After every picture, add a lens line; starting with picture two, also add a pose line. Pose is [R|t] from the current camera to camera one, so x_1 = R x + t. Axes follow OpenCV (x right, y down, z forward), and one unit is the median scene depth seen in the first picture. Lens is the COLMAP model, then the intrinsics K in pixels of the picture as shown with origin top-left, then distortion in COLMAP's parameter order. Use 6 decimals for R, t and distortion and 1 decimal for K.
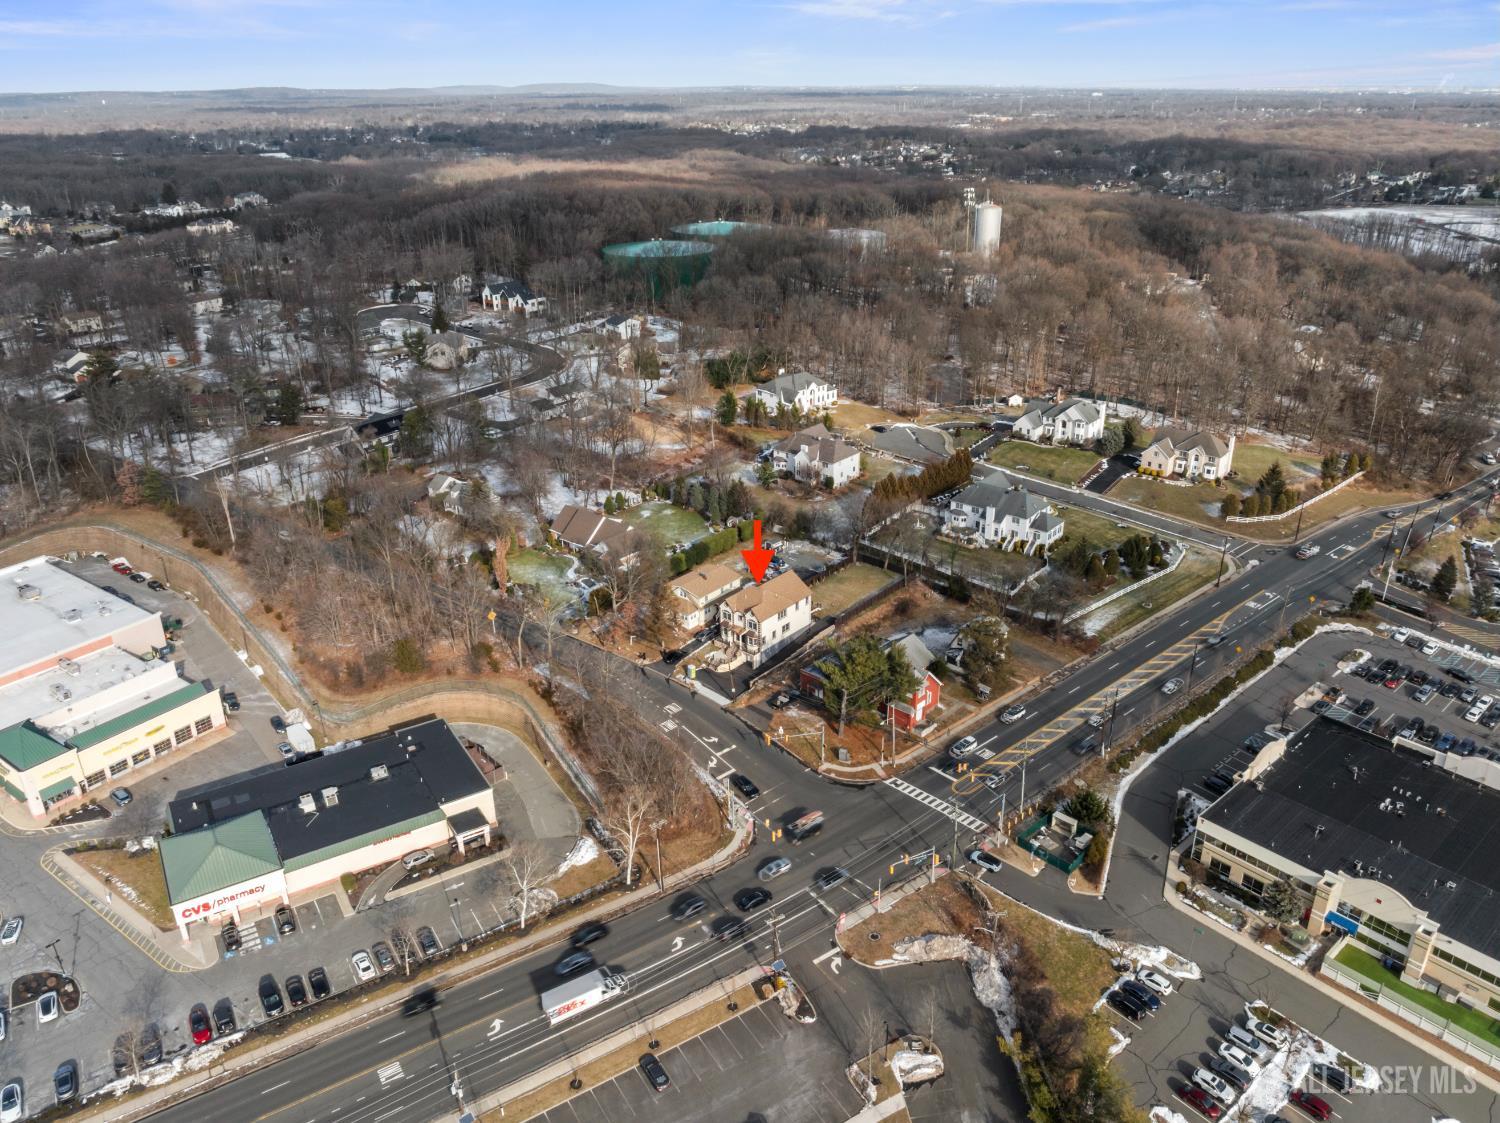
lens RADIAL K [[1088.1, 0, 750.0], [0, 1088.1, 561.5], [0, 0, 1]] dist [-0.029198, -0.001878]
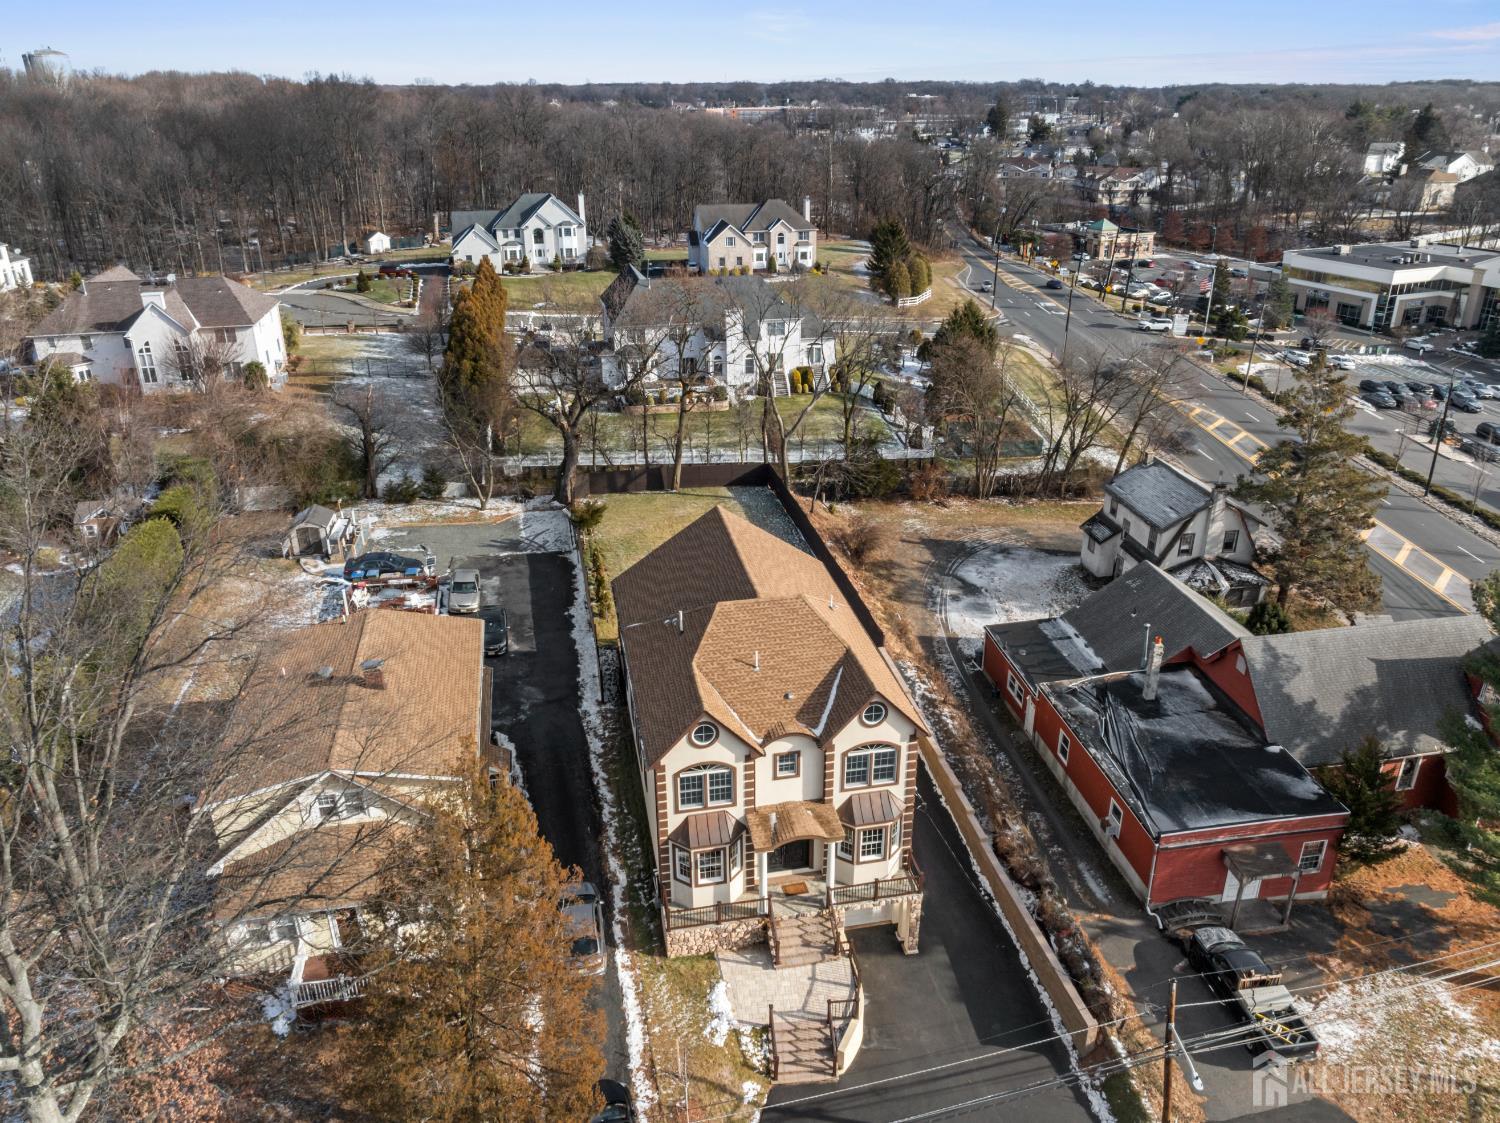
lens RADIAL K [[1064.0, 0, 751.5], [0, 1064.0, 553.6], [0, 0, 1]] dist [-0.036846, -0.004058]
pose [[0.617400, -0.305490, 0.724909, -0.132535], [0.312027, 0.941024, 0.130813, -0.011450], [-0.722119, 0.145427, 0.676310, 0.801842]]
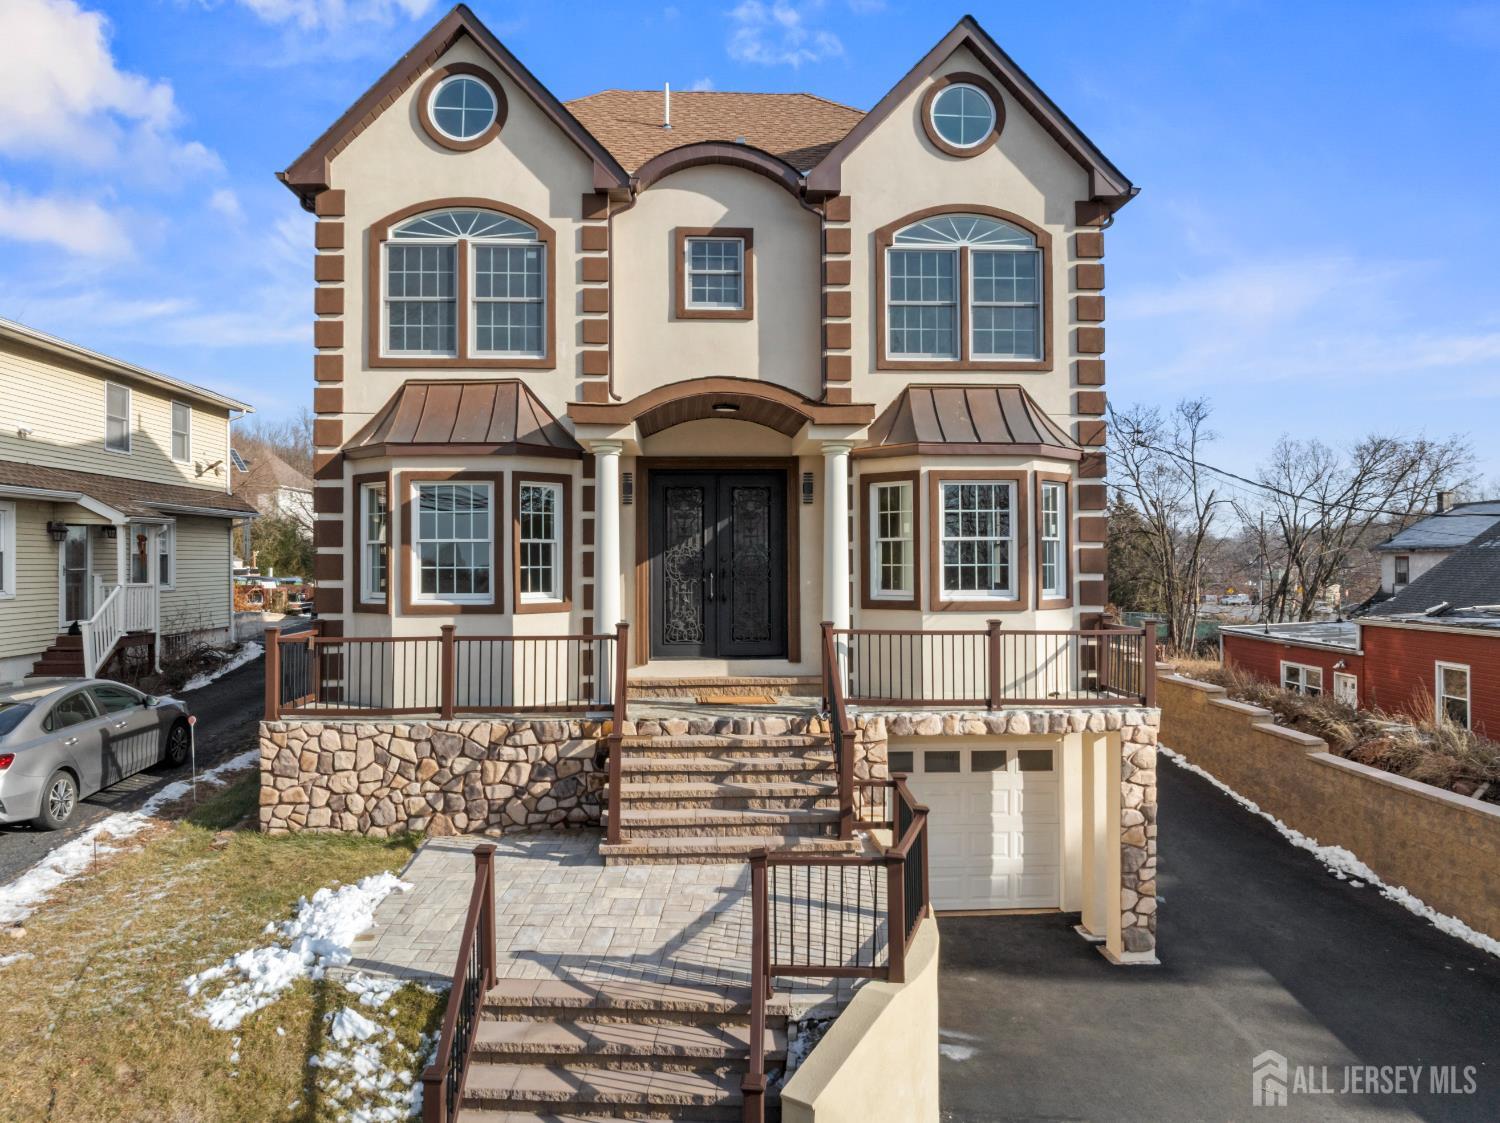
lens RADIAL K [[1067.2, 0, 751.3], [0, 1067.2, 556.2], [0, 0, 1]] dist [-0.024255, -0.037932]
pose [[0.725524, 0.011992, 0.688092, -0.049782], [0.270229, 0.914579, -0.300868, 0.082810], [-0.632923, 0.404230, 0.660308, 0.889201]]
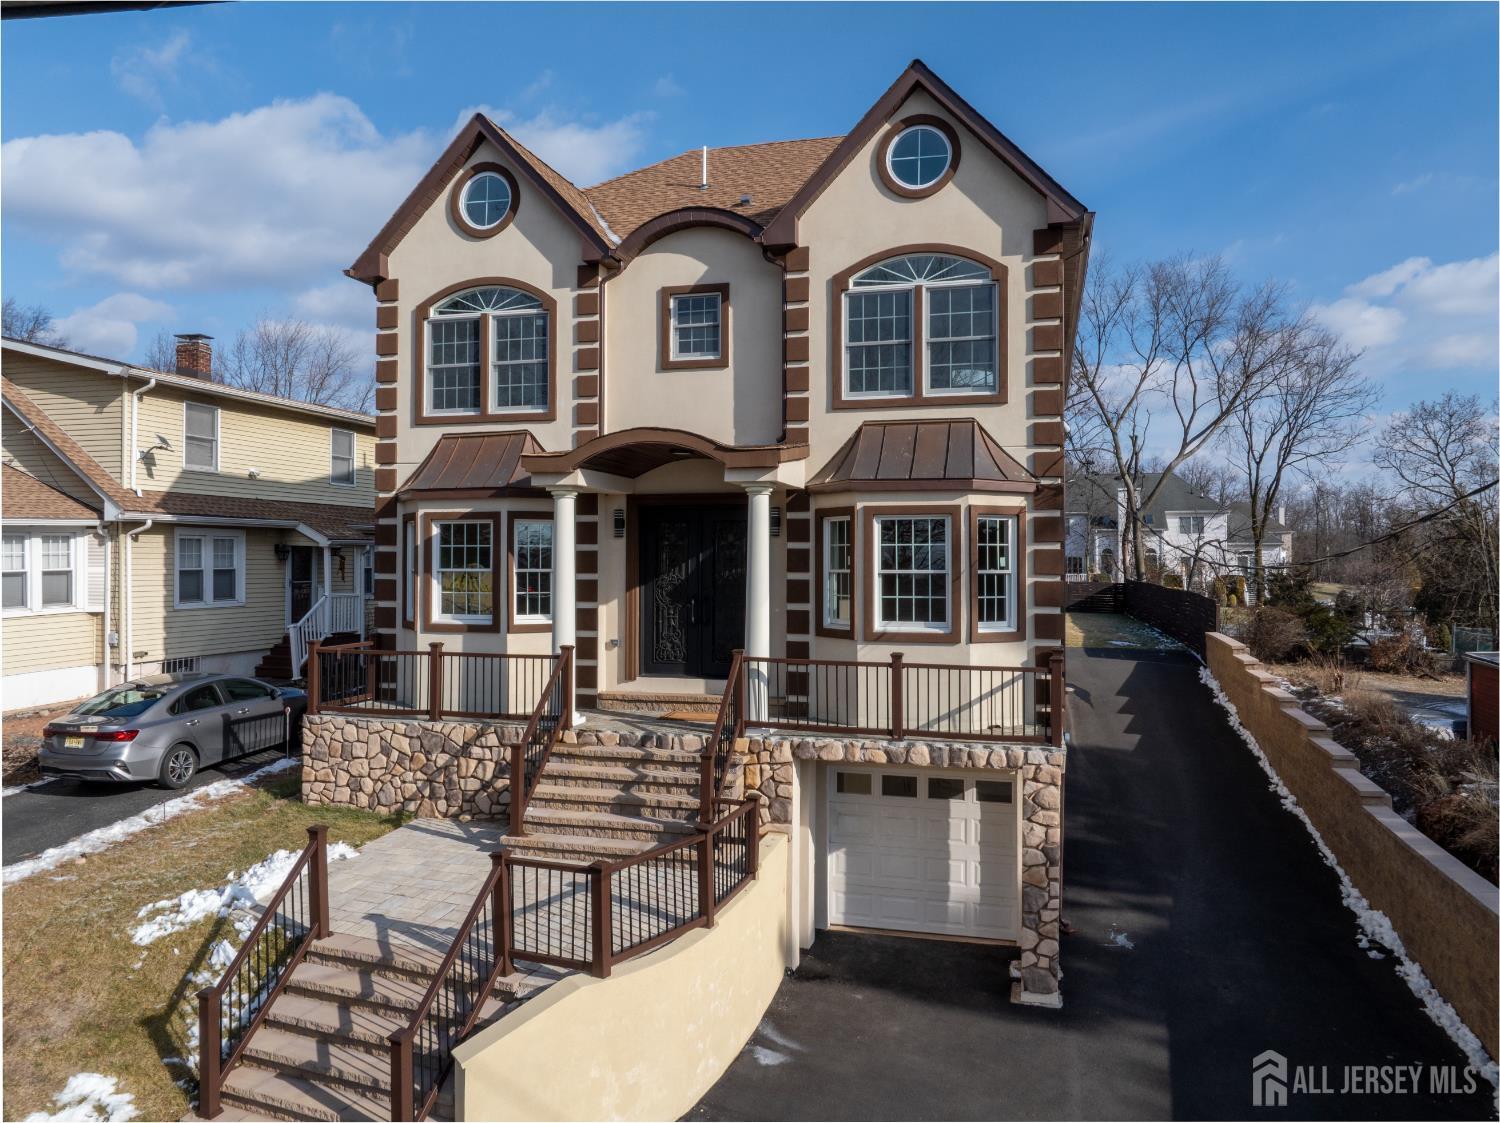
lens RADIAL K [[1053.0, 0, 755.2], [0, 1053.0, 555.1], [0, 0, 1]] dist [-0.028725, -0.026520]
pose [[0.904557, 0.016219, 0.426043, -0.033632], [0.158260, 0.915110, -0.370847, 0.087475], [-0.395891, 0.402878, 0.825203, 0.873547]]
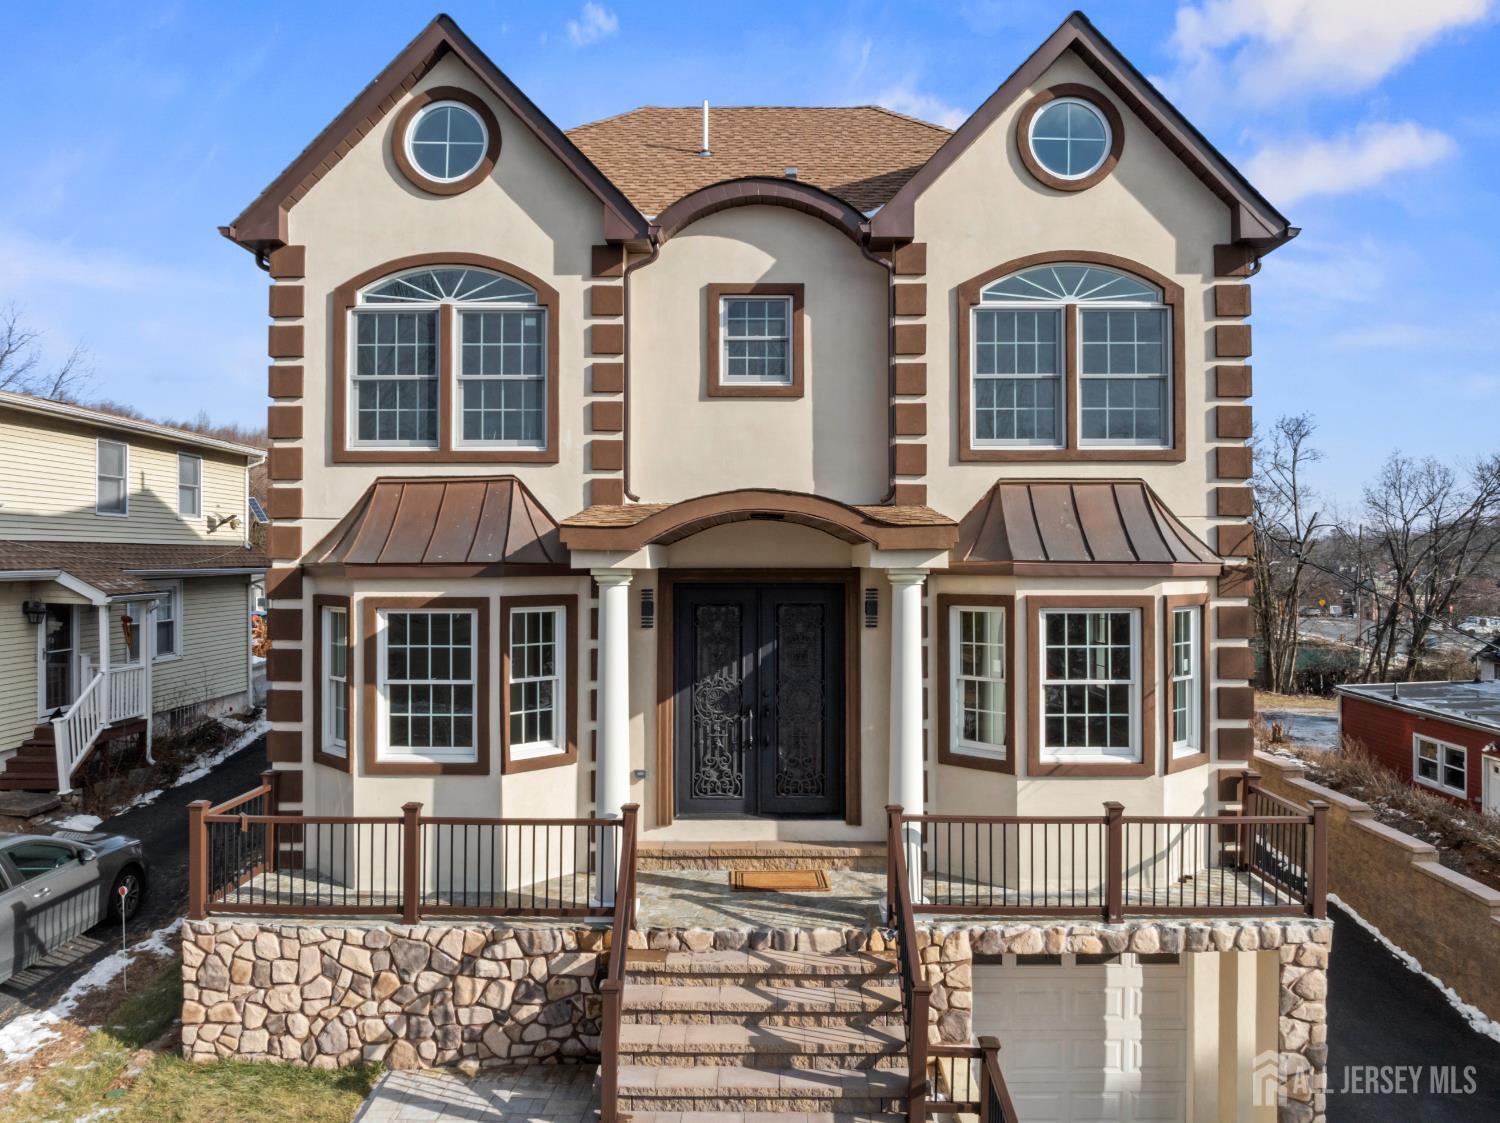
lens RADIAL K [[1071.6, 0, 752.6], [0, 1071.6, 556.3], [0, 0, 1]] dist [-0.042273, 0.005368]
pose [[0.768308, 0.014182, 0.639923, -0.040830], [0.247015, 0.915740, -0.316867, 0.073535], [-0.590497, 0.401522, 0.700067, 0.893962]]
